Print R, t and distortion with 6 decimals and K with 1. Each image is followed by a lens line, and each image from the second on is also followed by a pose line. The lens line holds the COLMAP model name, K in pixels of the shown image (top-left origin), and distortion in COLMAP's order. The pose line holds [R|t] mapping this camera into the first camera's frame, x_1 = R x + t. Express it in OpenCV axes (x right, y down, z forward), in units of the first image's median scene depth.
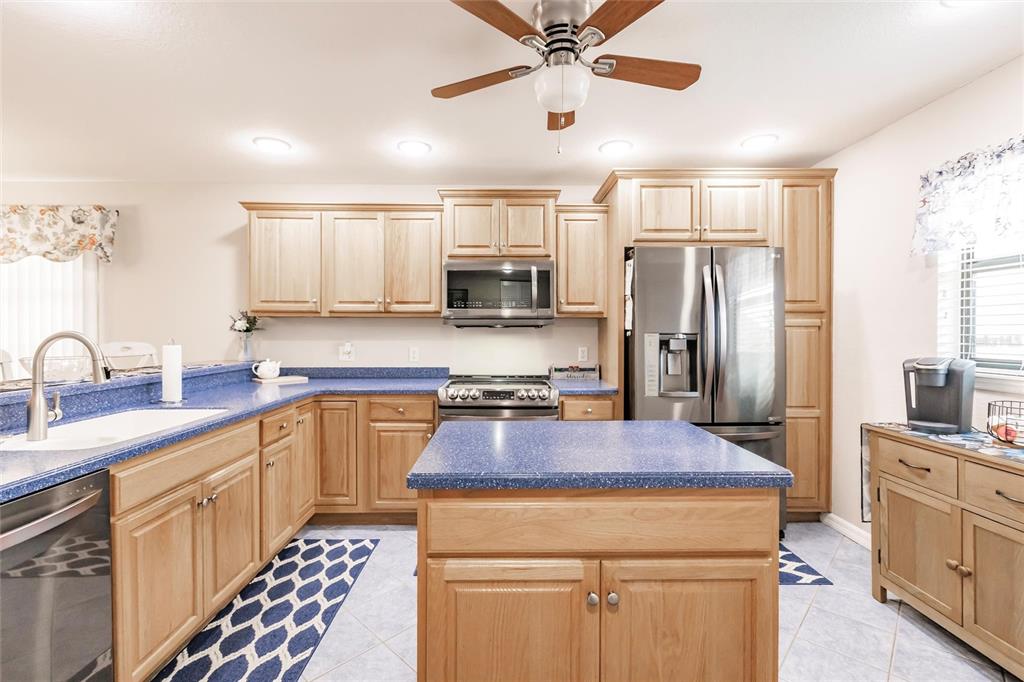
lens RADIAL K [[449.4, 0, 509.5], [0, 449.4, 332.3], [0, 0, 1]] dist [-0.000324, -0.000106]
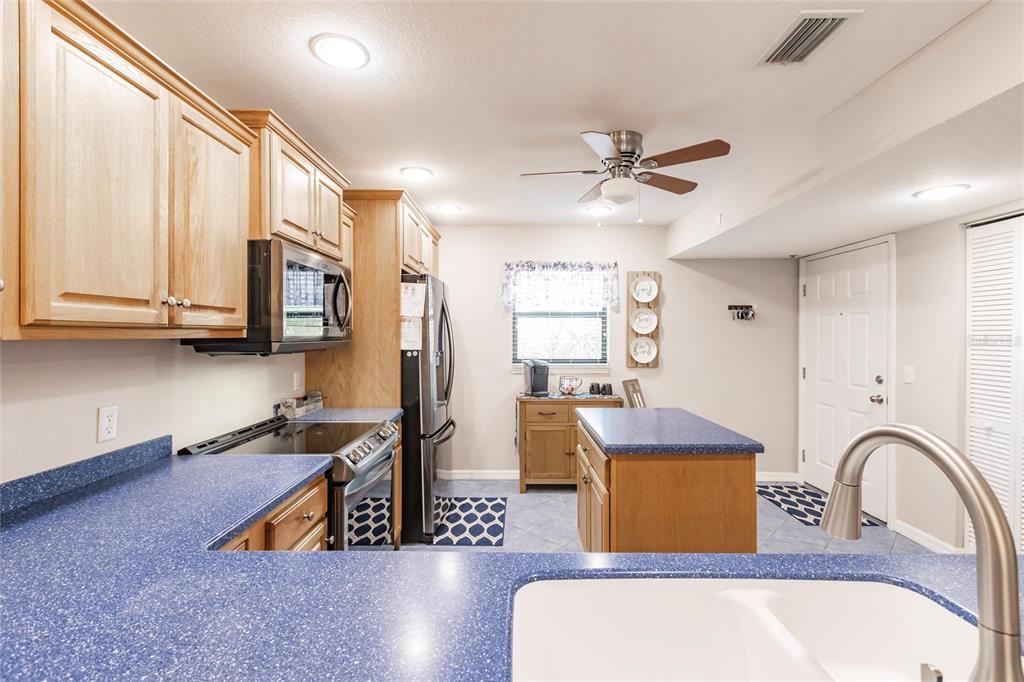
lens RADIAL K [[453.3, 0, 507.7], [0, 453.3, 335.5], [0, 0, 1]] dist [-0.002176, -0.000415]
pose [[0.031947, -0.002911, 0.999485, -0.696286], [0.001792, 0.999994, 0.002856, -0.038391], [-0.999488, 0.001699, 0.031952, 0.669433]]
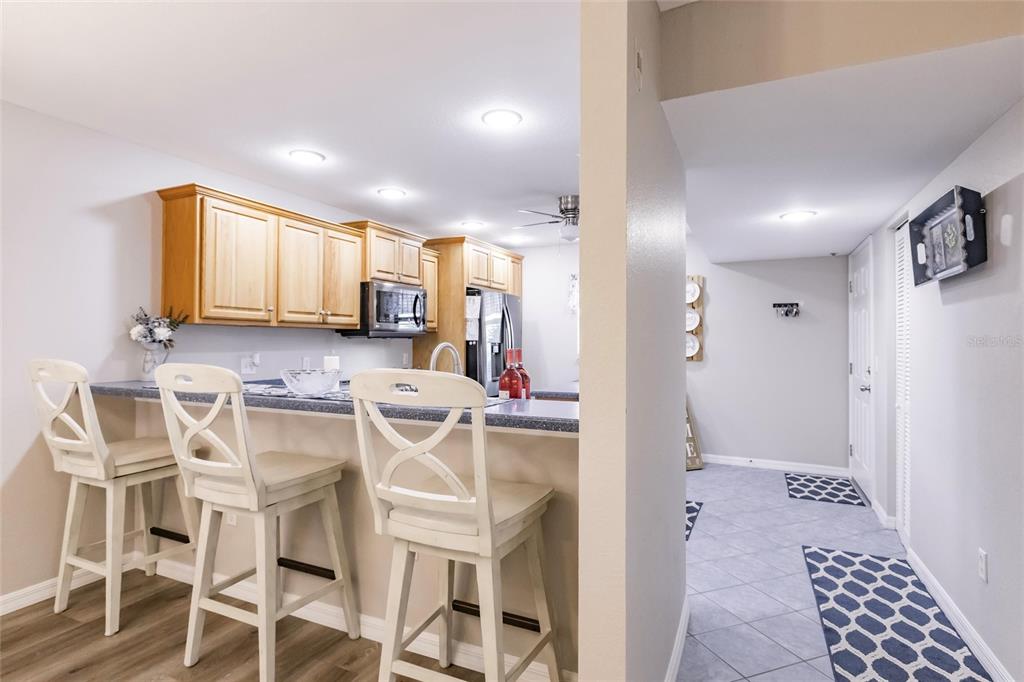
lens RADIAL K [[530.5, 0, 512.0], [0, 530.5, 341.0], [0, 0, 1]] dist [0.001240, 0.000064]
pose [[0.437227, 0.000073, 0.899351, -1.205412], [-0.000543, 1.000000, 0.000183, -0.004227], [-0.899351, -0.000569, 0.437227, 0.058181]]
